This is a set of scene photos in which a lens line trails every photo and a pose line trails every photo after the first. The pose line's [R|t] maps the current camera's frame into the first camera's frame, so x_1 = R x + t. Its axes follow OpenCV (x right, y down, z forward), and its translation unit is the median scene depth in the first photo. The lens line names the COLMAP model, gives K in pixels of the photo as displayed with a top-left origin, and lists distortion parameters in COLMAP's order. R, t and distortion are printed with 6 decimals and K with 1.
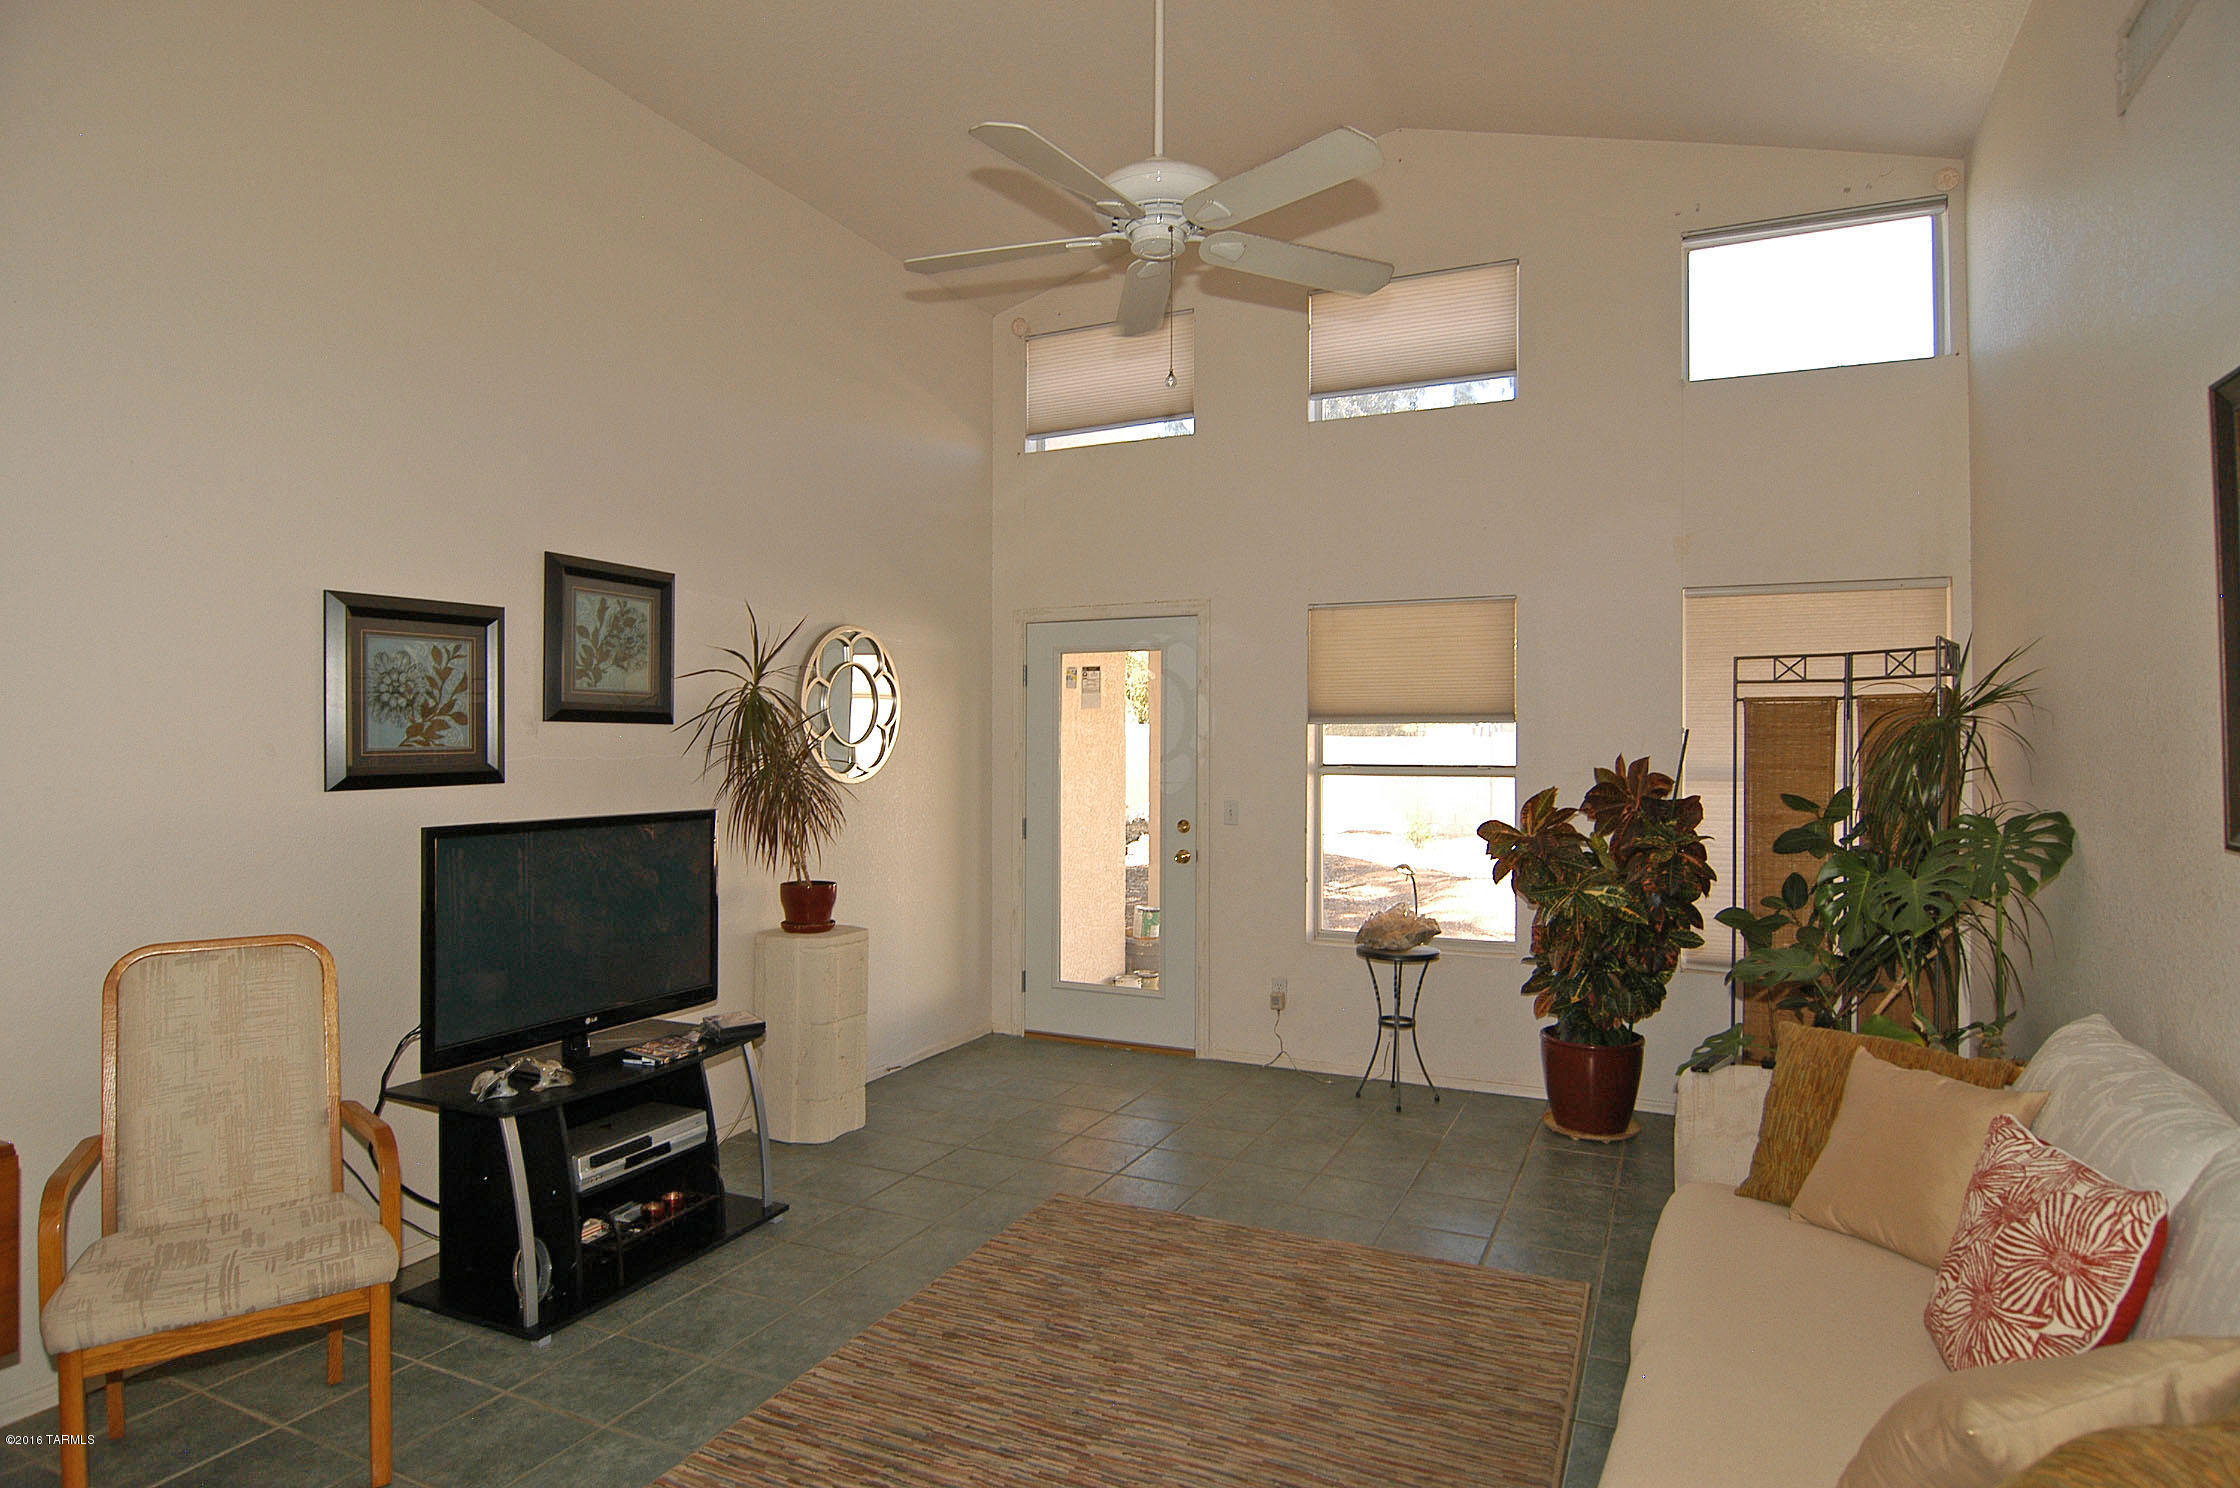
lens RADIAL K [[1197.9, 0, 1125.9], [0, 1197.9, 737.9], [0, 0, 1]] dist [-0.010511, -0.010646]
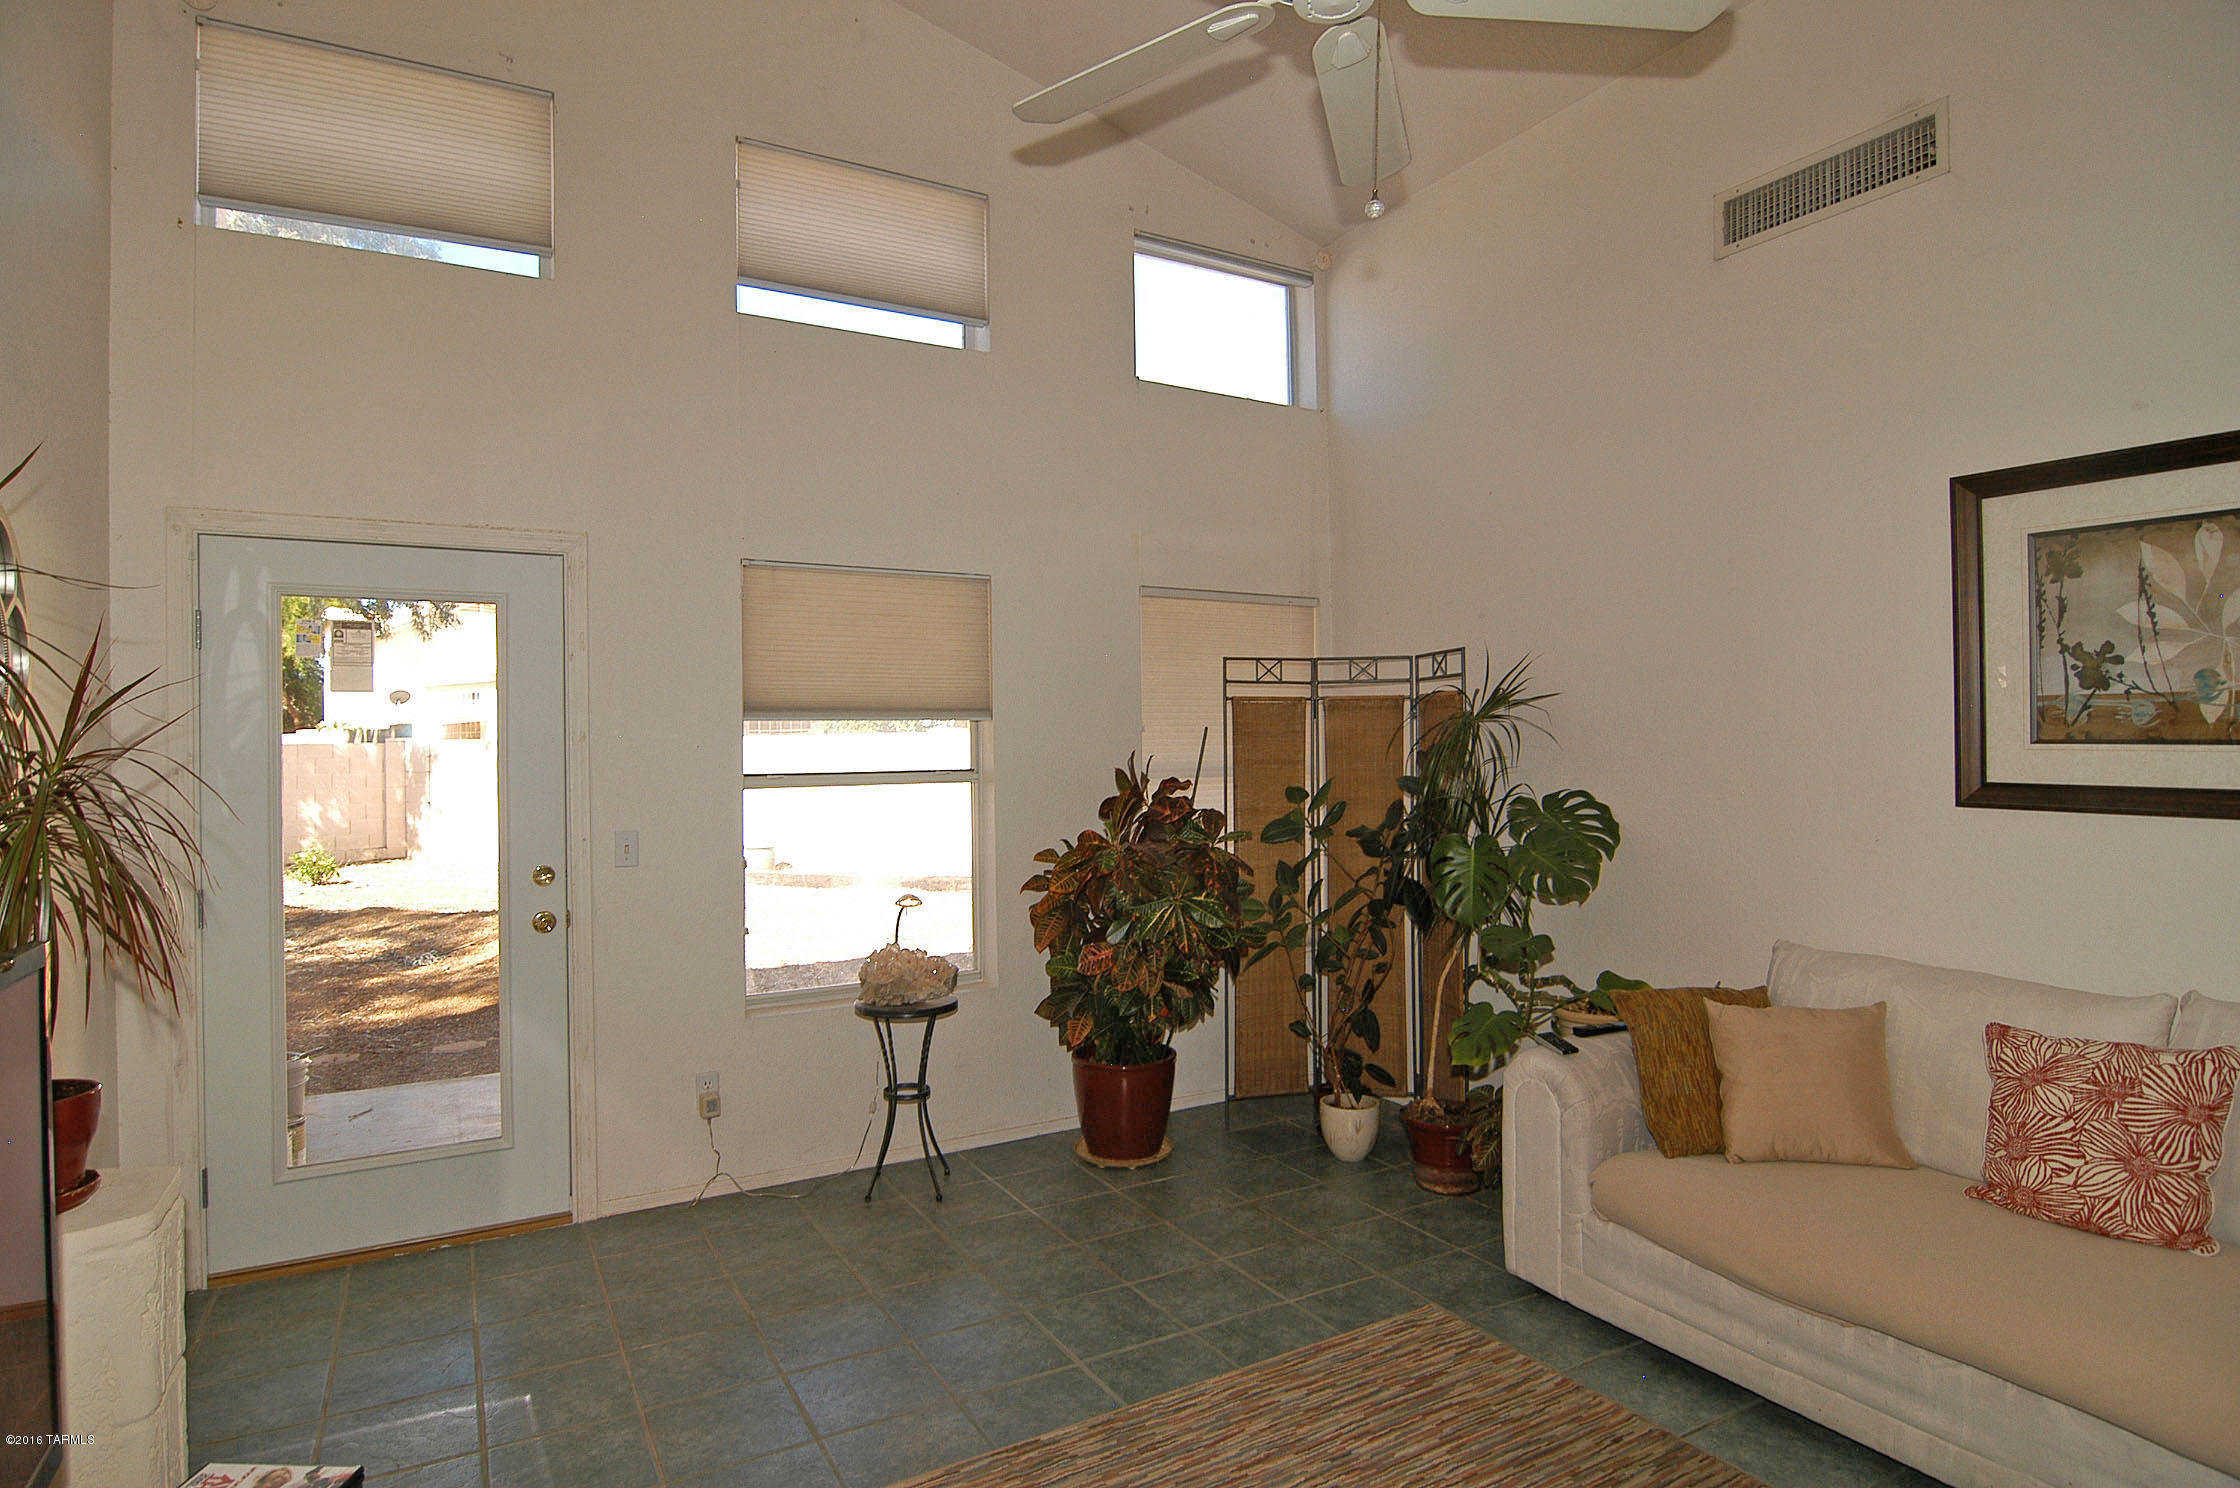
lens RADIAL K [[1197.9, 0, 1125.9], [0, 1197.9, 737.9], [0, 0, 1]] dist [-0.010511, -0.010646]
pose [[0.578133, -0.003353, 0.815936, -0.371508], [0.007615, 0.999970, -0.001287, 0.002622], [-0.815907, 0.006957, 0.578141, 0.450887]]
